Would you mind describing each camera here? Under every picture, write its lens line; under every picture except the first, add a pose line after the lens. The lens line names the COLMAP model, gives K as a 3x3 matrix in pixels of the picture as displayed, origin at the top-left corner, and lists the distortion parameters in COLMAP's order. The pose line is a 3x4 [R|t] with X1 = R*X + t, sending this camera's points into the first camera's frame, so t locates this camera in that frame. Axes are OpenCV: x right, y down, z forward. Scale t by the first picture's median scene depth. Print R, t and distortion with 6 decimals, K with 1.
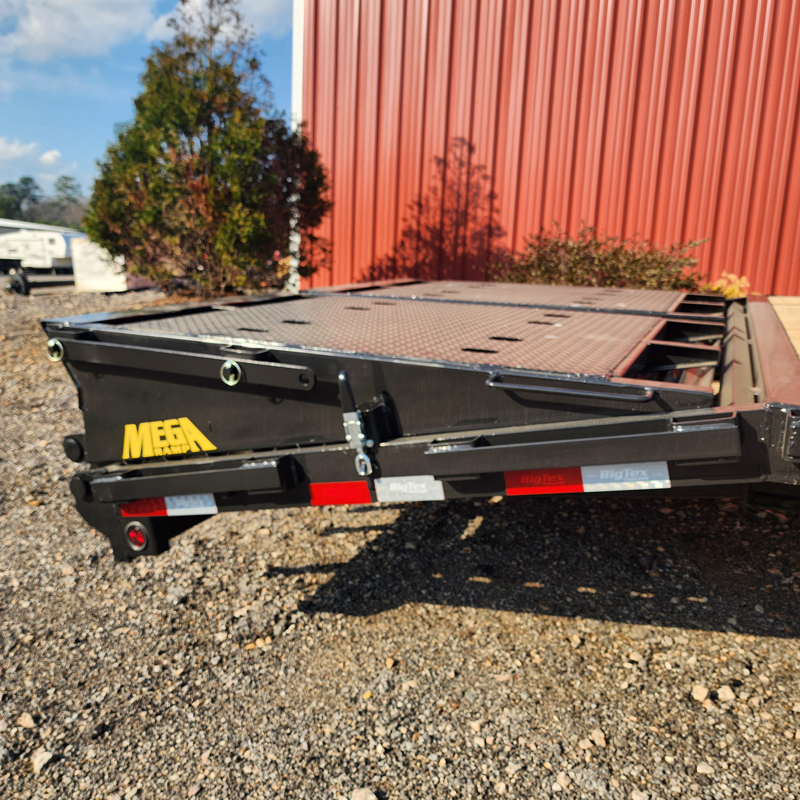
lens RADIAL K [[746.2, 0, 418.2], [0, 746.2, 399.8], [0, 0, 1]] dist [0.036195, 0.000000]
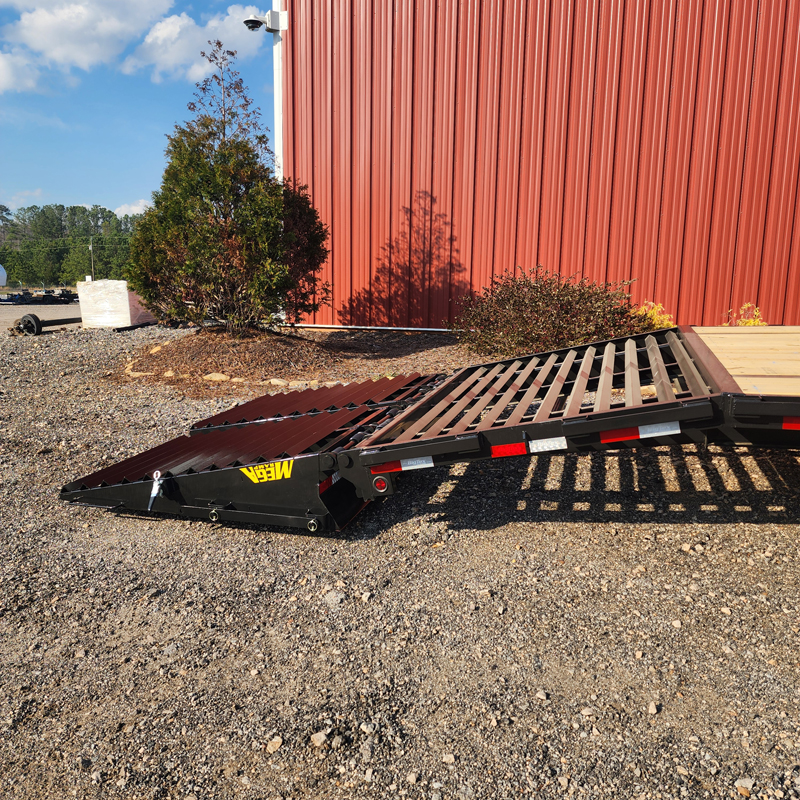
lens RADIAL K [[746.2, 0, 397.8], [0, 746.2, 405.3], [0, 0, 1]] dist [0.036195, 0.000000]
pose [[0.993574, -0.047924, 0.102537, -0.430999], [0.048899, 0.998779, -0.007018, 0.007126], [-0.102075, 0.011987, 0.994704, -0.666416]]
